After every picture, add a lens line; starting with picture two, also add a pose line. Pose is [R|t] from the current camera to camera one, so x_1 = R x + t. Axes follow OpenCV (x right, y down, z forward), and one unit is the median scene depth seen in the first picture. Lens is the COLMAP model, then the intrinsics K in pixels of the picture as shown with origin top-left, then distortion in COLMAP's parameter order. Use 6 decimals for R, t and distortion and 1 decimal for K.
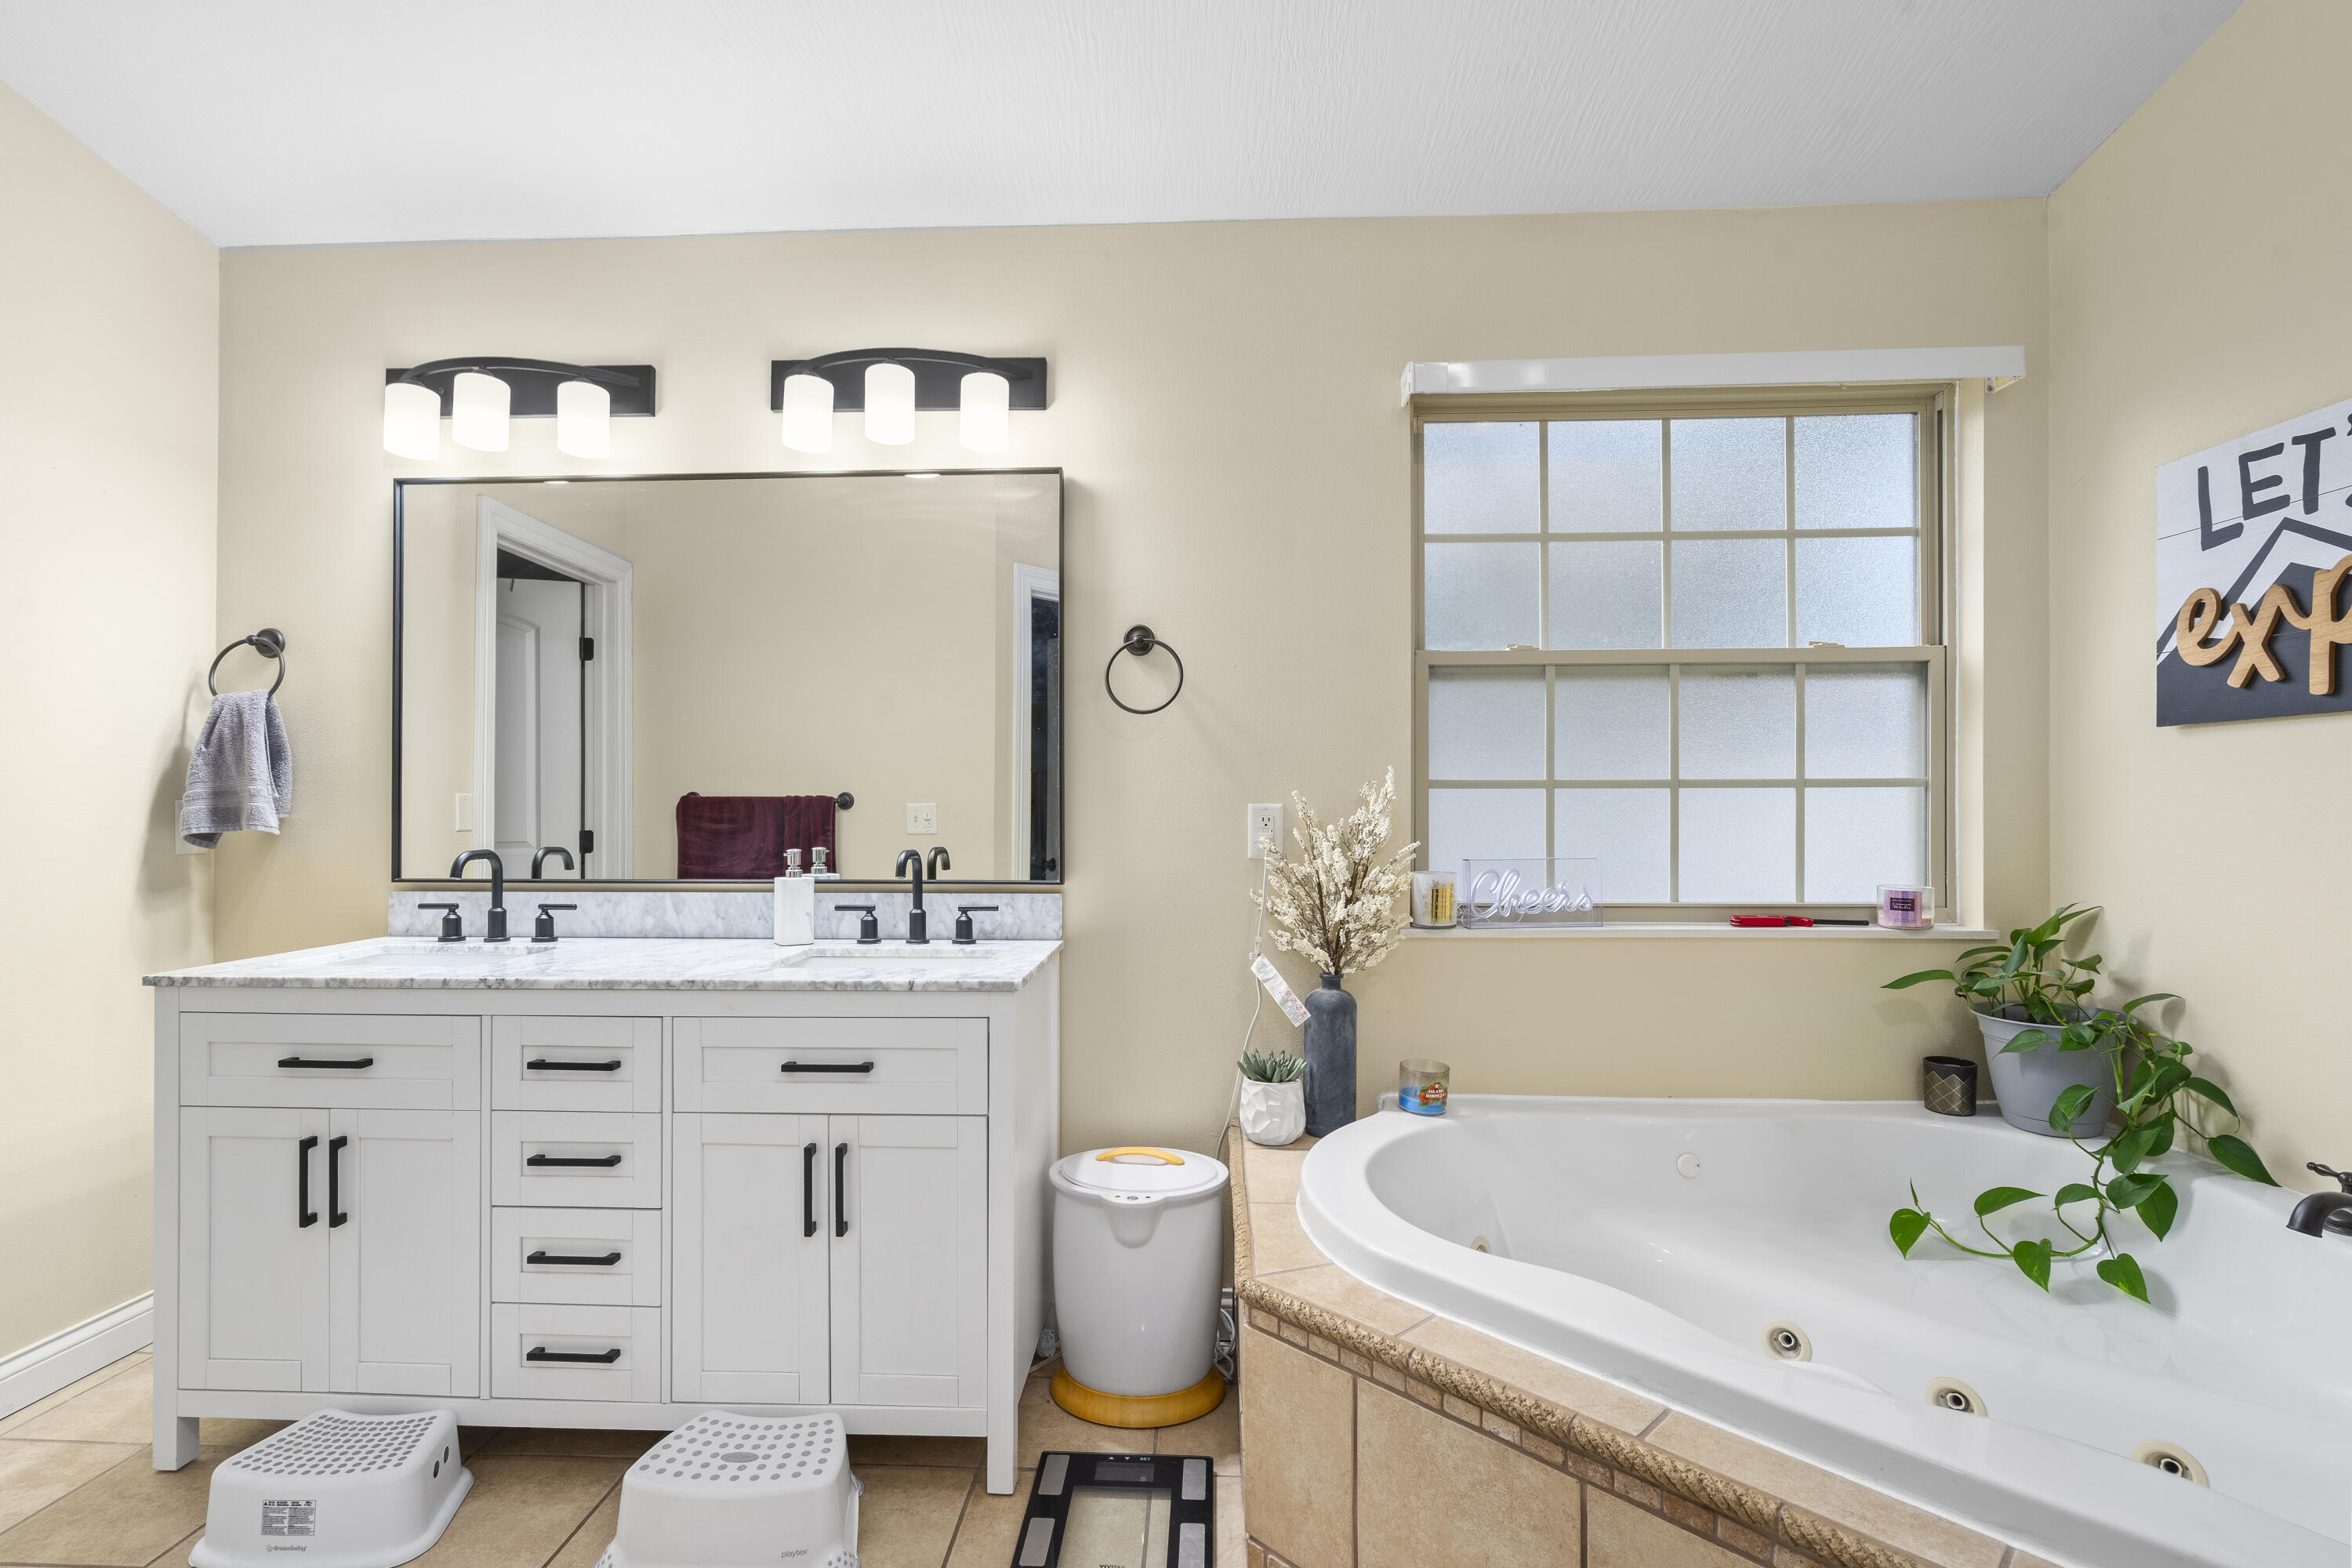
lens RADIAL K [[1076.7, 0, 1163.7], [0, 1076.7, 800.8], [0, 0, 1]] dist [0.004777, 0.000284]
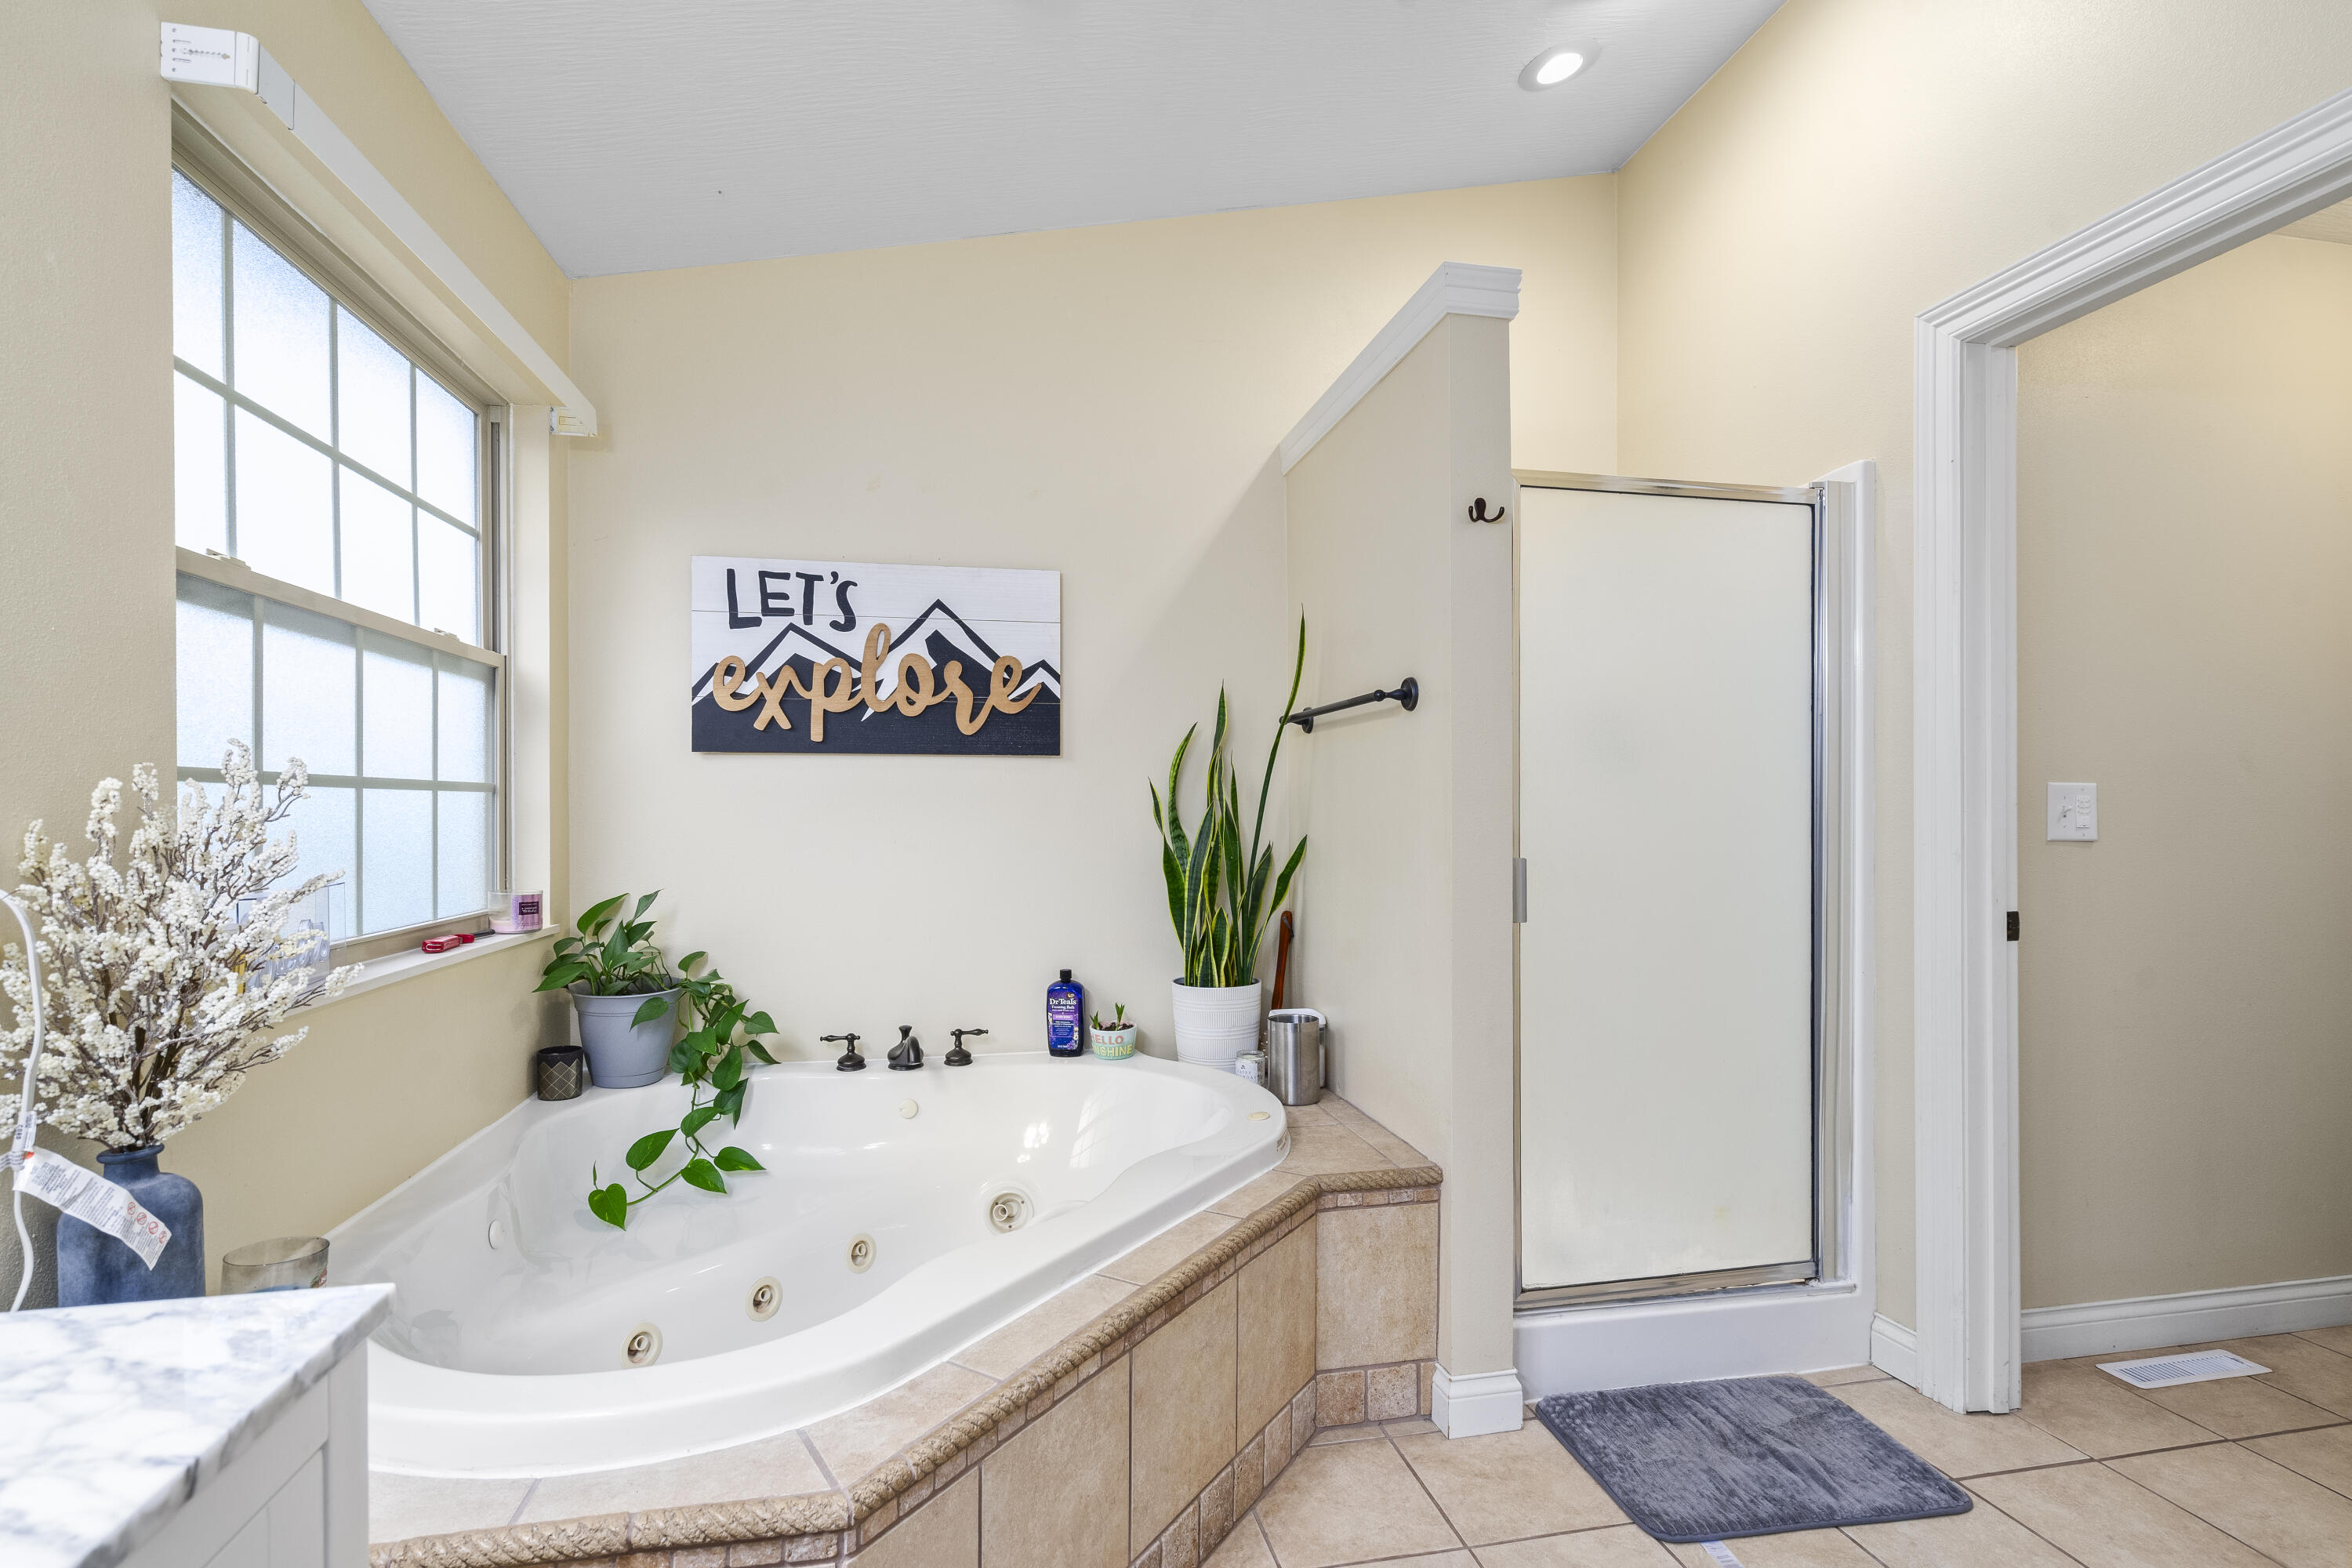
lens RADIAL K [[1076.7, 0, 1166.7], [0, 1076.7, 799.3], [0, 0, 1]] dist [0.004777, 0.000284]
pose [[-0.238129, 0.012128, 0.971158, -0.546898], [-0.006684, 0.999878, -0.014125, 0.005566], [-0.971211, -0.009855, -0.238019, 0.817344]]
